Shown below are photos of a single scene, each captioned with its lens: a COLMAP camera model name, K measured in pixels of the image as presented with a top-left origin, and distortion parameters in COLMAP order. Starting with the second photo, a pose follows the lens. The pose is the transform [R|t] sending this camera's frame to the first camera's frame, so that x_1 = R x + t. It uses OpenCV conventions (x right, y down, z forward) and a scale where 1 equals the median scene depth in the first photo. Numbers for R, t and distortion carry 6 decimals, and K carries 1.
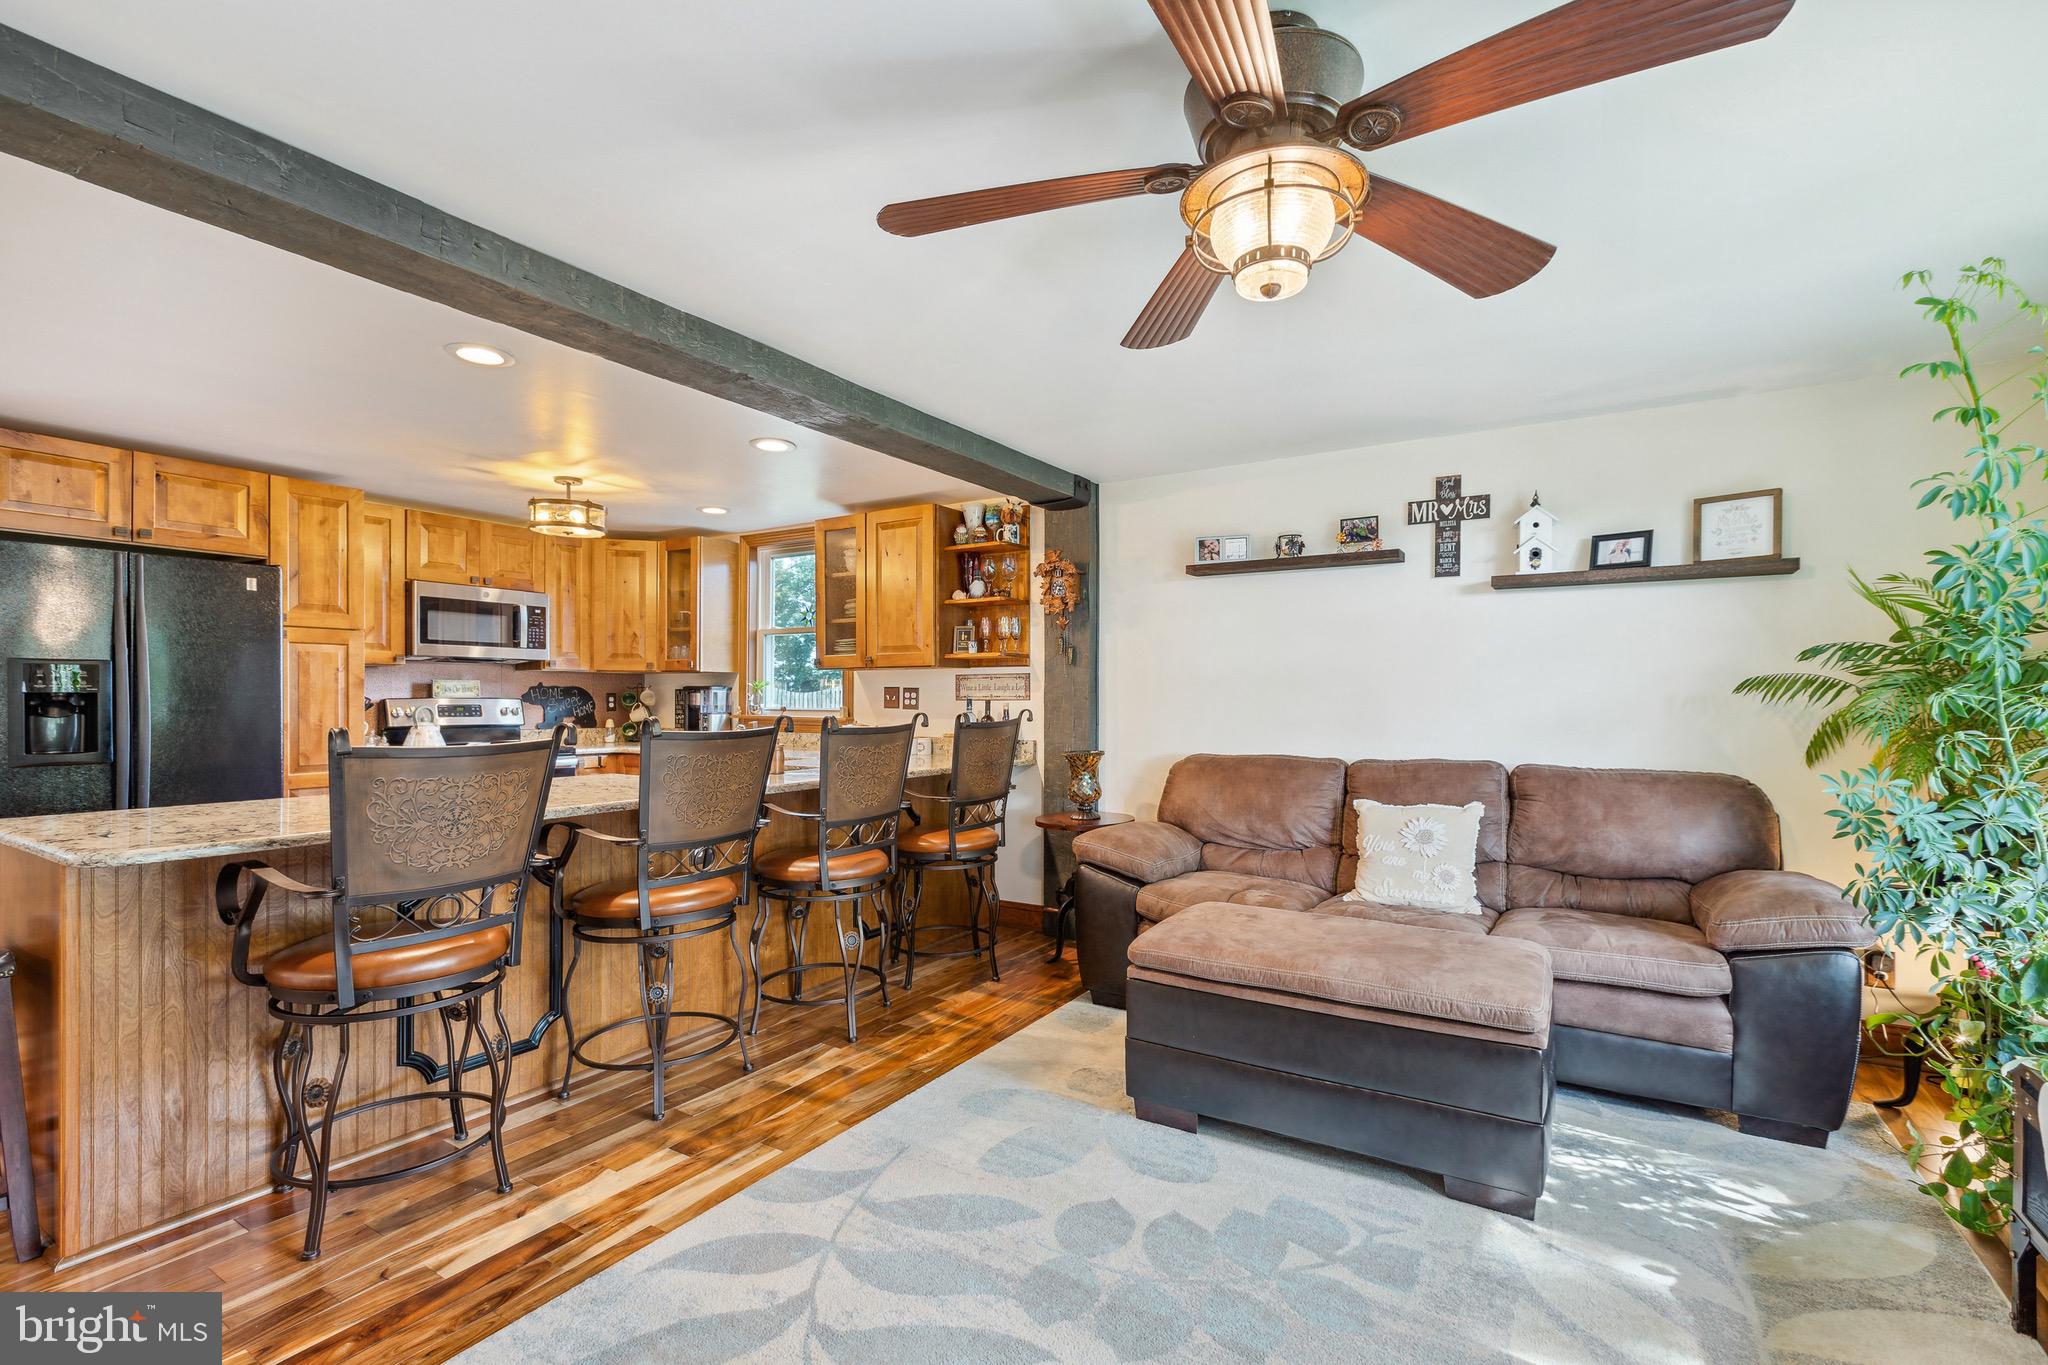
lens RADIAL K [[920.0, 0, 1021.4], [0, 920.0, 701.3], [0, 0, 1]] dist [0.000074, 0.000159]
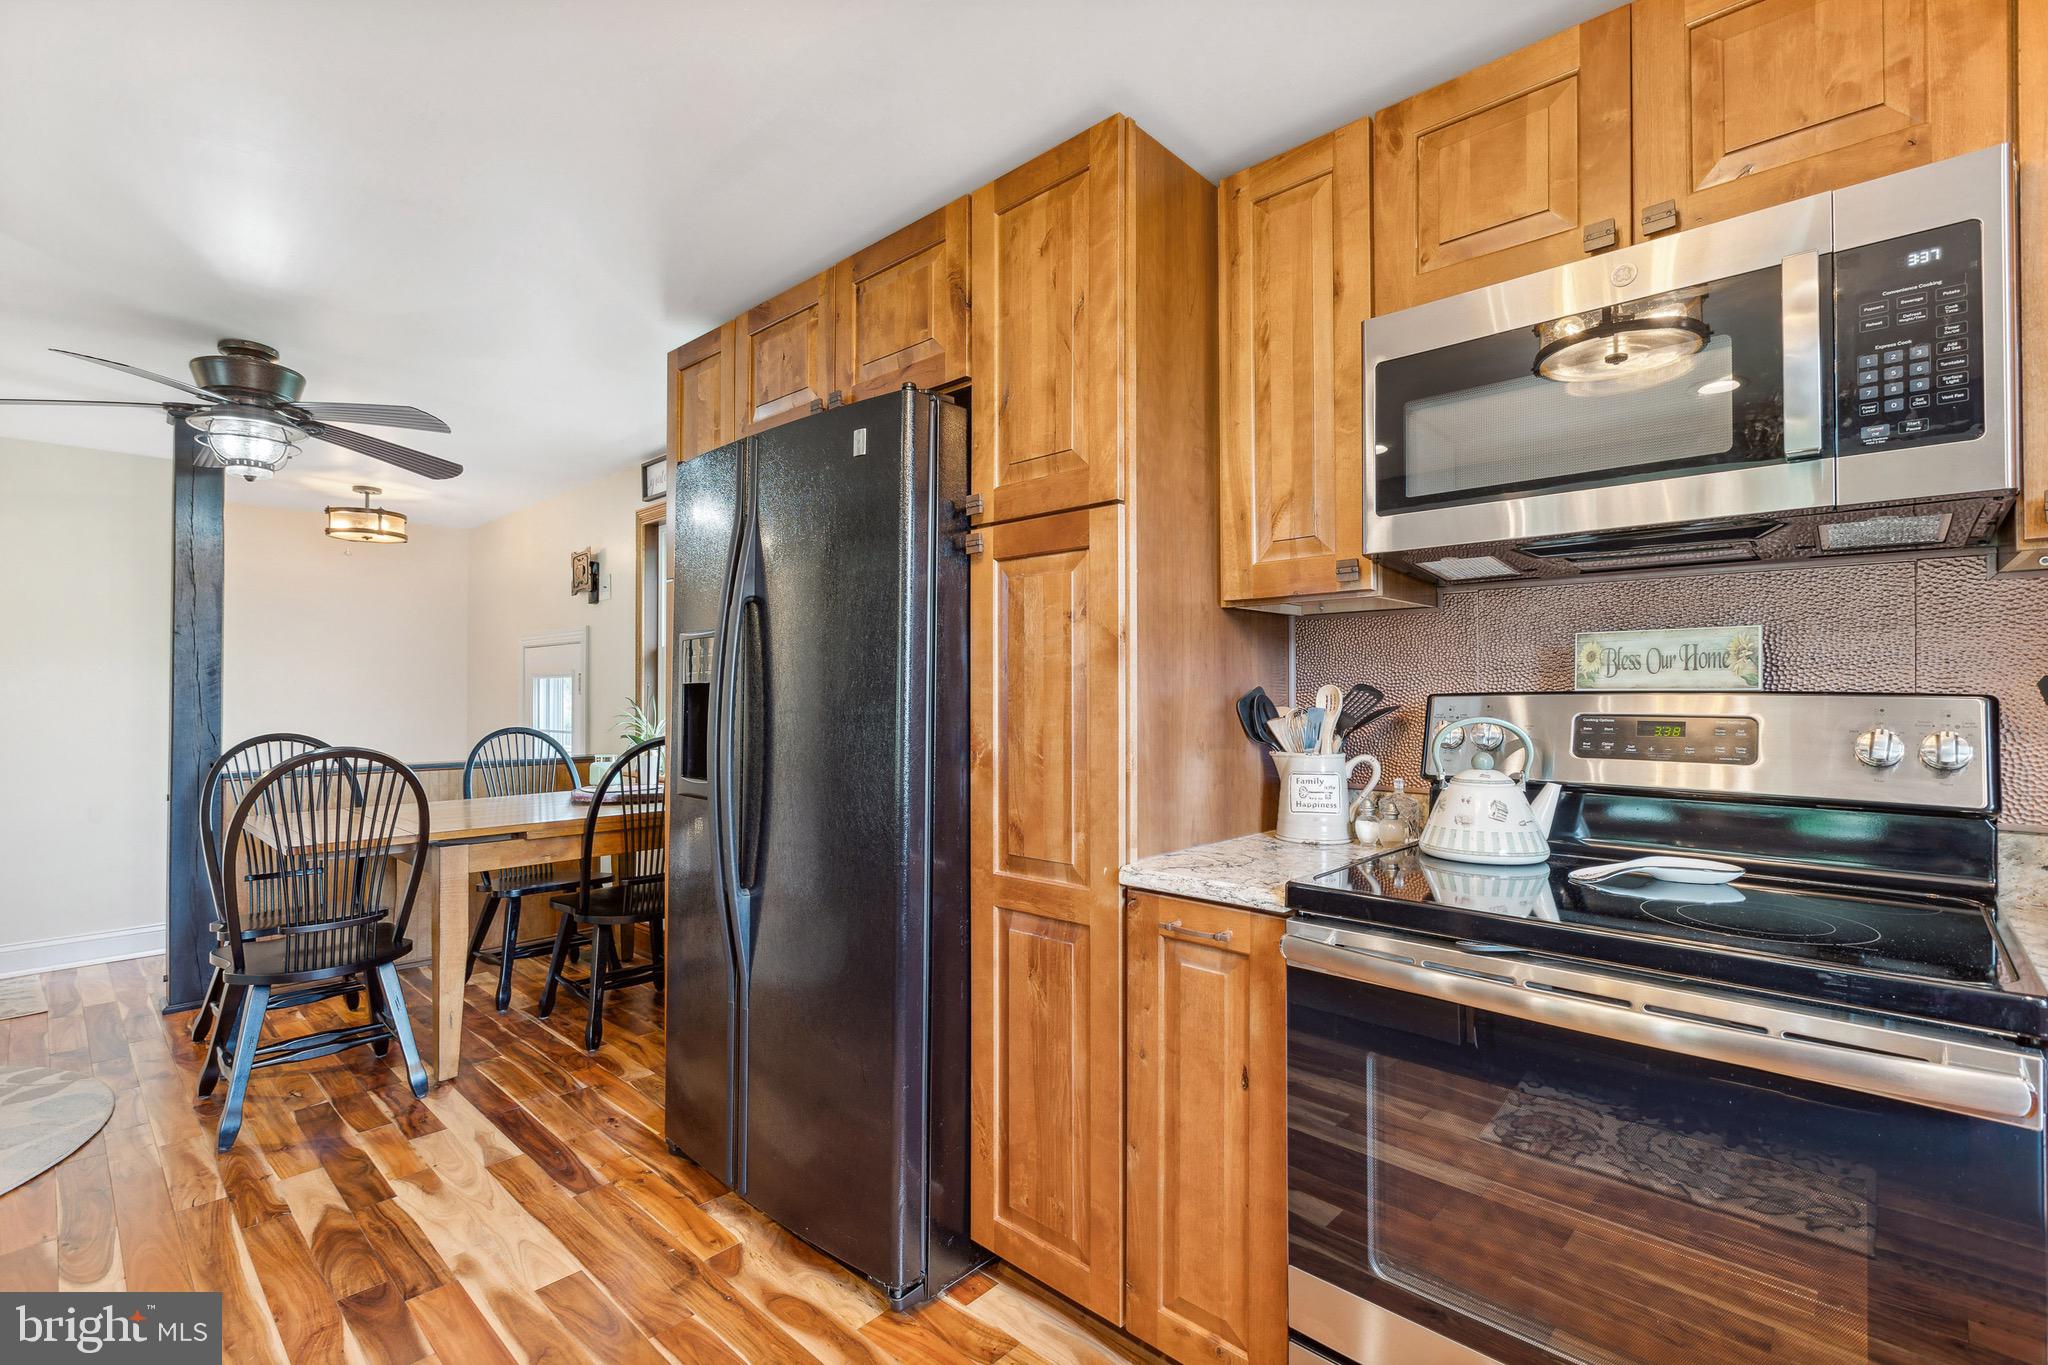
lens RADIAL K [[928.8, 0, 1024.0], [0, 928.8, 682.5], [0, 0, 1]] dist [0.000659, -0.000179]
pose [[-0.191053, -0.017398, -0.981426, -0.398450], [-0.006001, 0.999845, -0.016557, -0.000760], [0.981561, 0.002726, -0.191127, 1.157339]]
